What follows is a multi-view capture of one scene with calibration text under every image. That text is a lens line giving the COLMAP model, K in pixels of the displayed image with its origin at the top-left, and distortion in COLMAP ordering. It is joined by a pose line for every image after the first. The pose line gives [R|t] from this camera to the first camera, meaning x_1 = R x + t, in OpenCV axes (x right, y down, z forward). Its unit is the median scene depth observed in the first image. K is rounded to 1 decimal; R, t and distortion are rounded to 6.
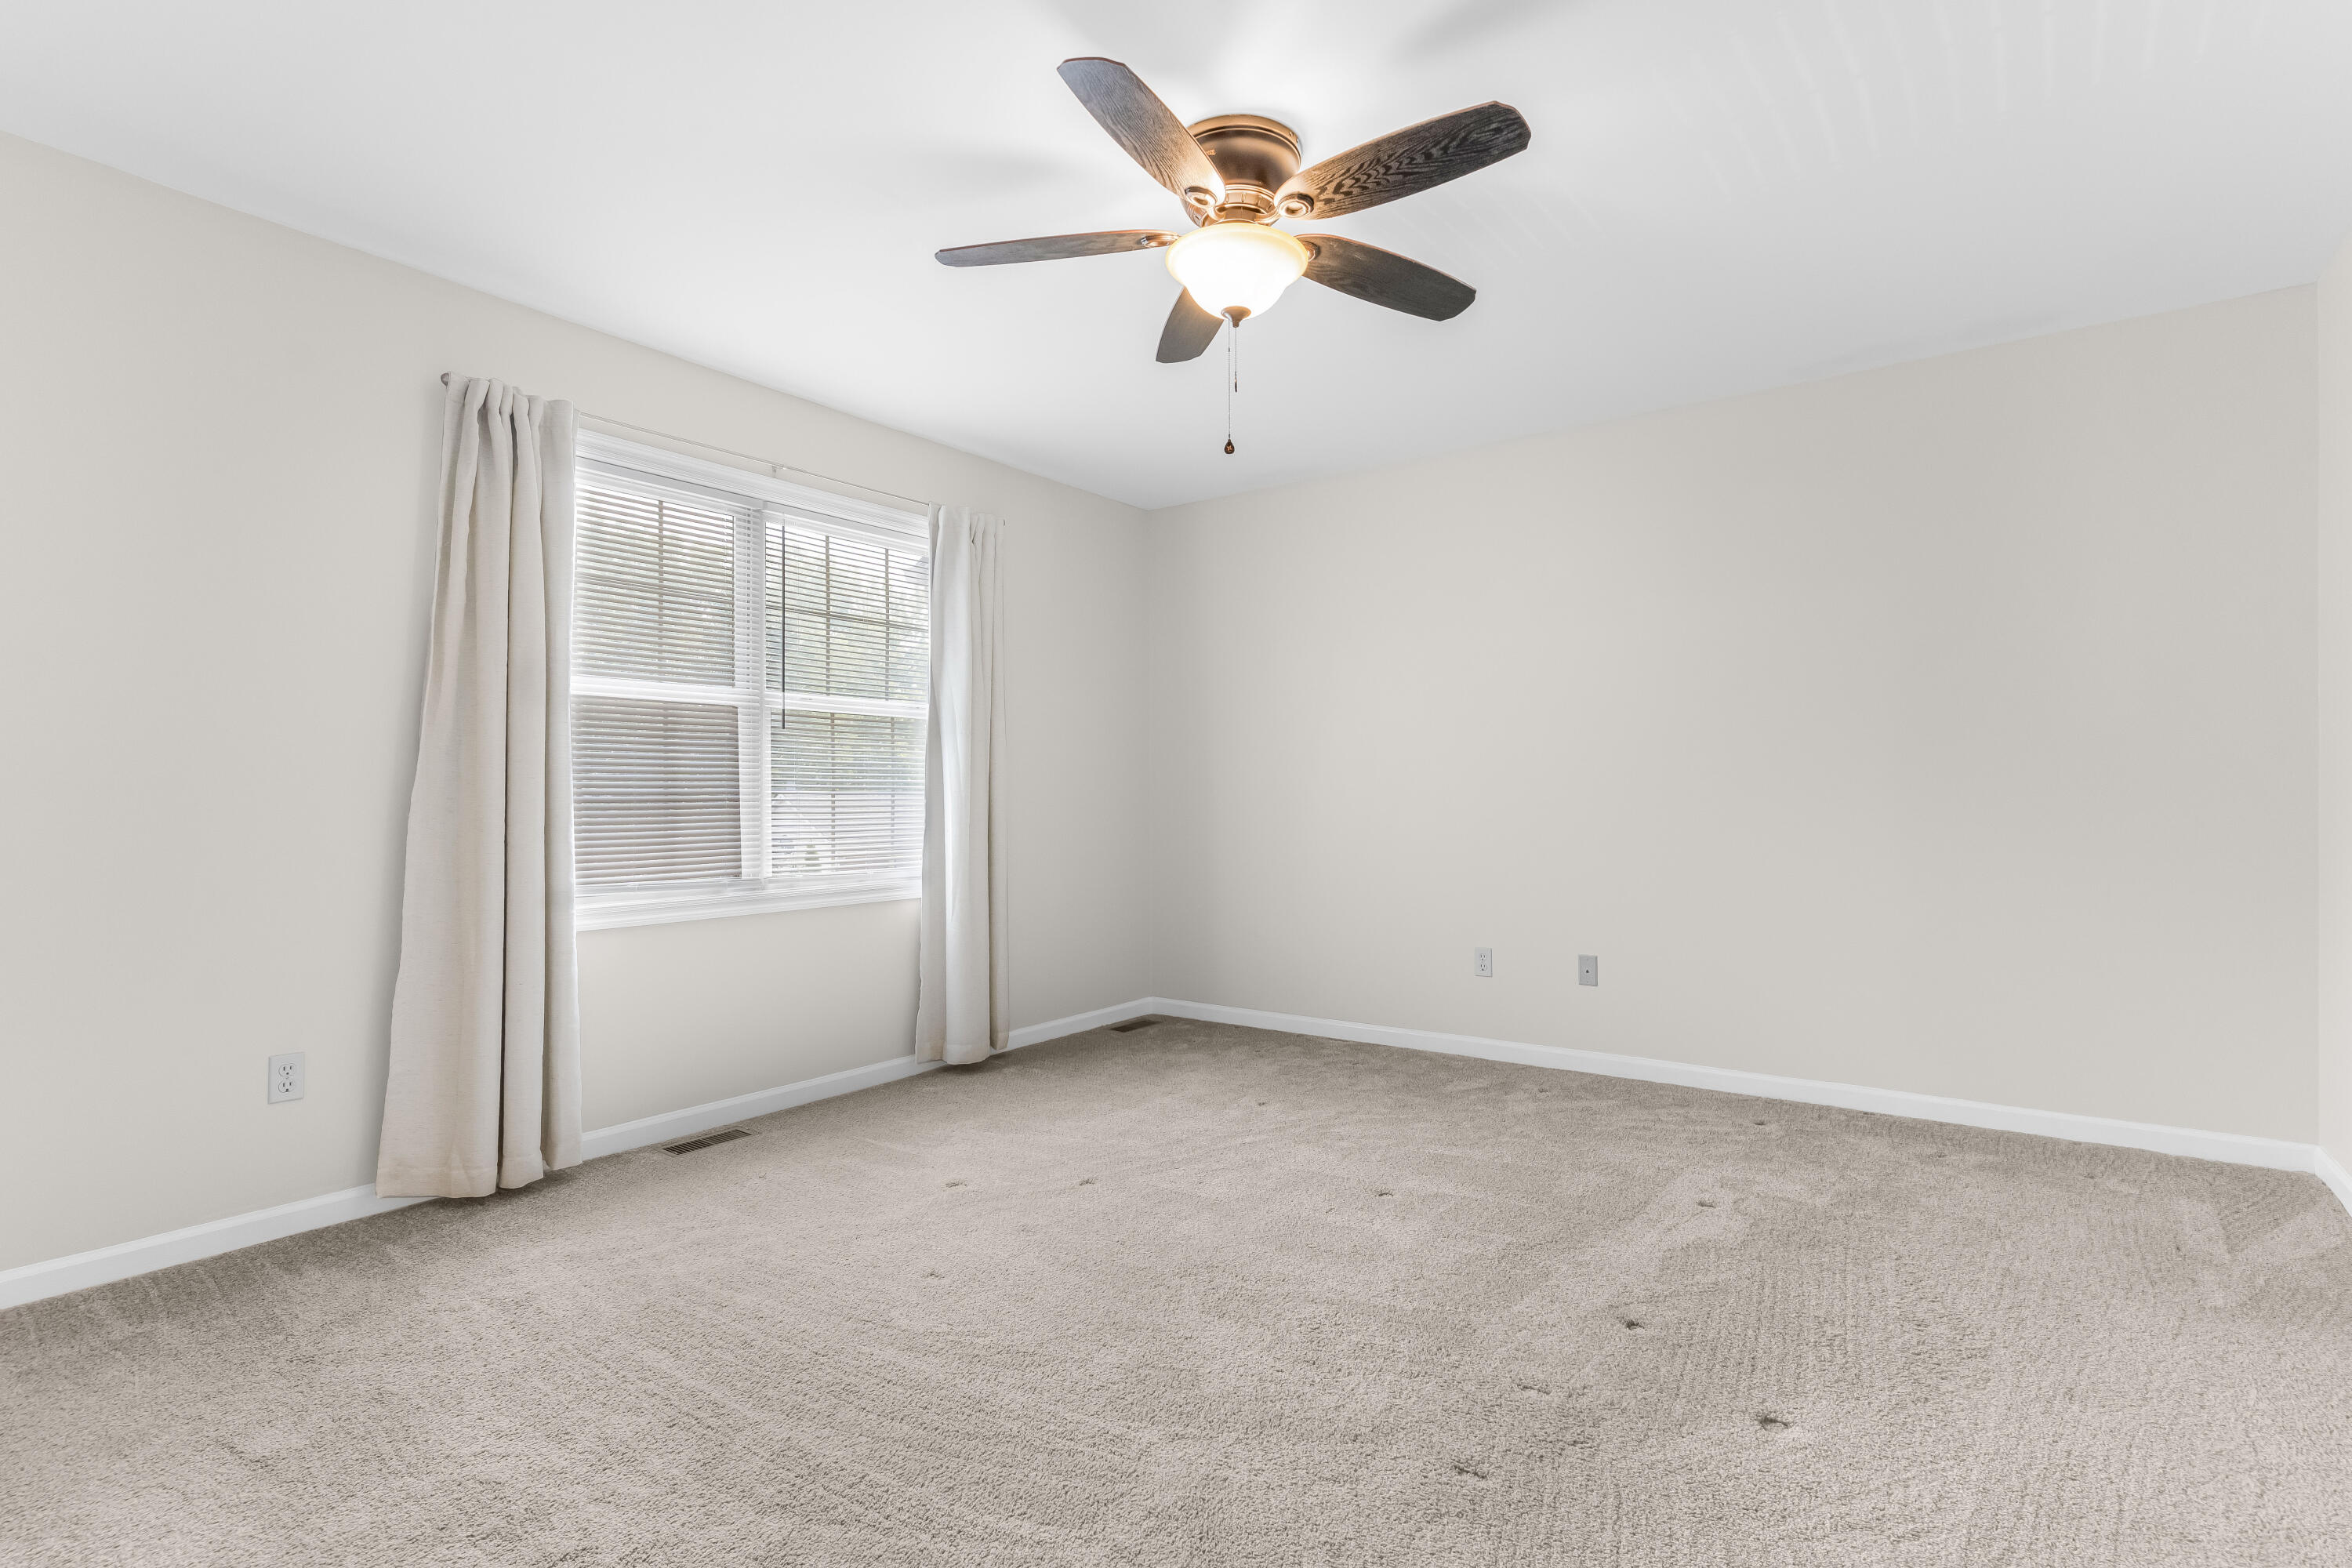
lens RADIAL K [[1130.2, 0, 1181.2], [0, 1130.2, 770.2], [0, 0, 1]] dist [0.002838, 0.000013]
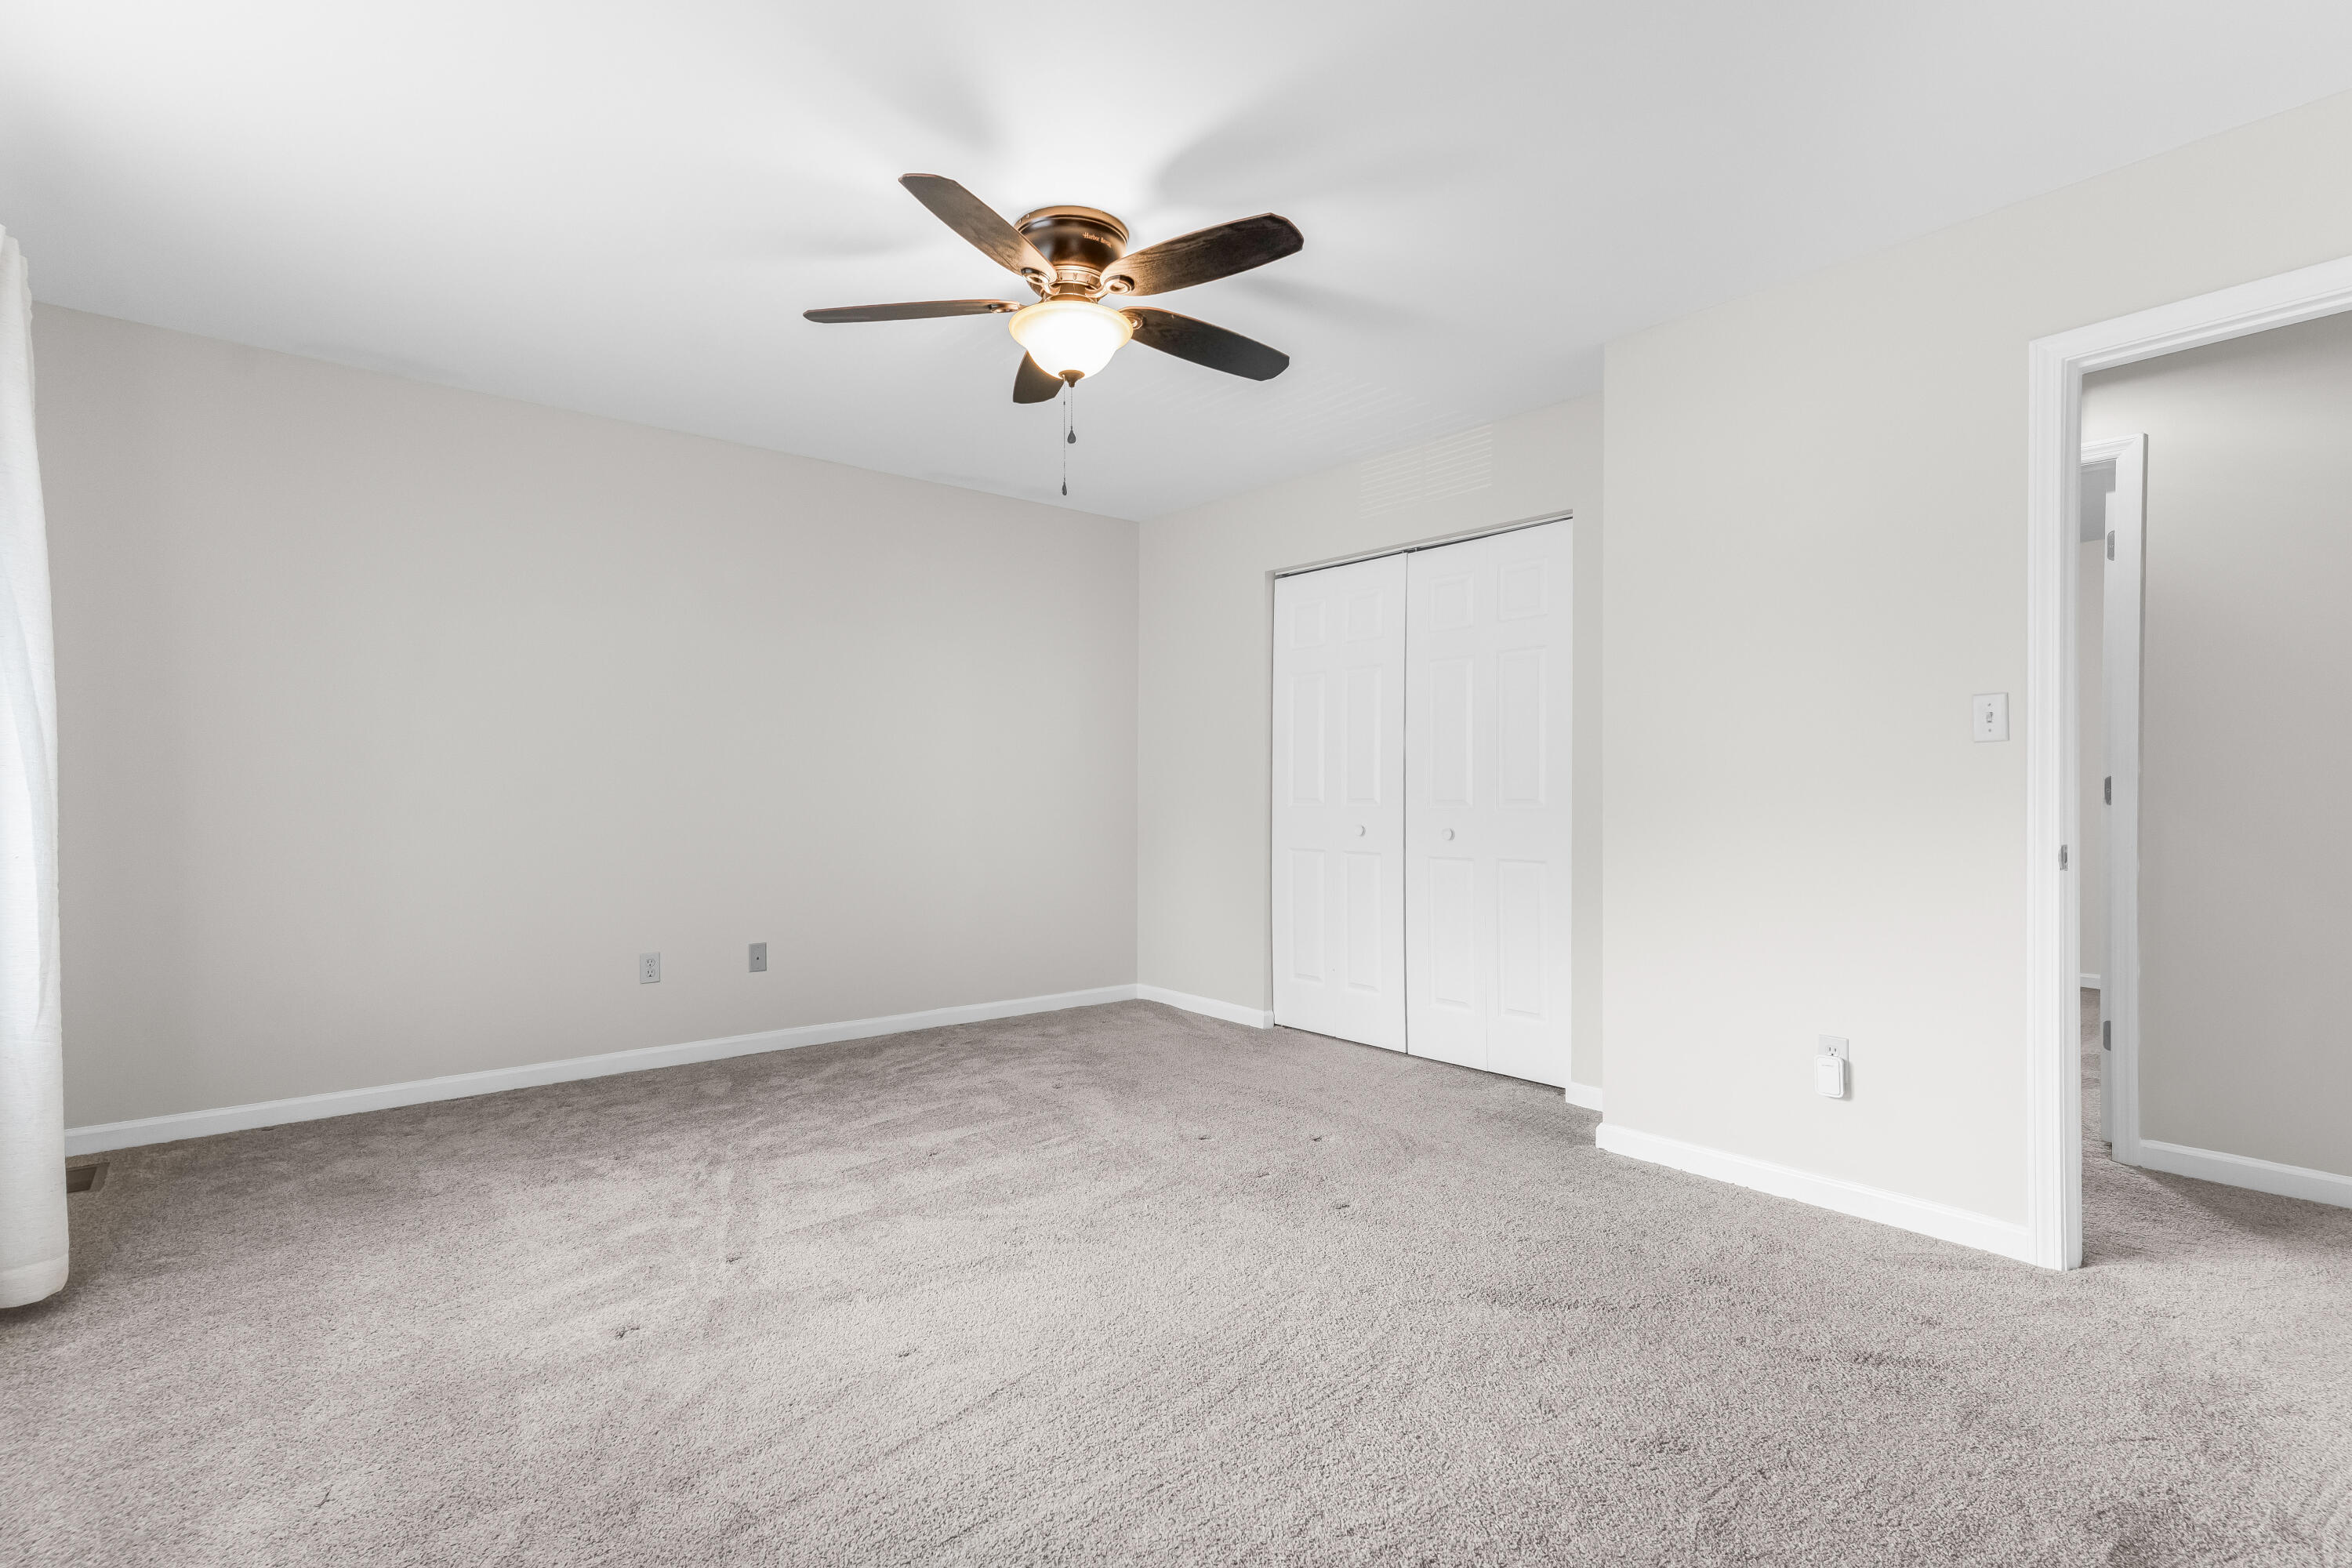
lens RADIAL K [[1130.2, 0, 1181.2], [0, 1130.2, 770.2], [0, 0, 1]] dist [0.002838, 0.000013]
pose [[0.281053, 0.012997, 0.959604, -0.744105], [-0.012245, 0.999875, -0.009956, 0.007661], [-0.959614, -0.008952, 0.281177, 0.423176]]
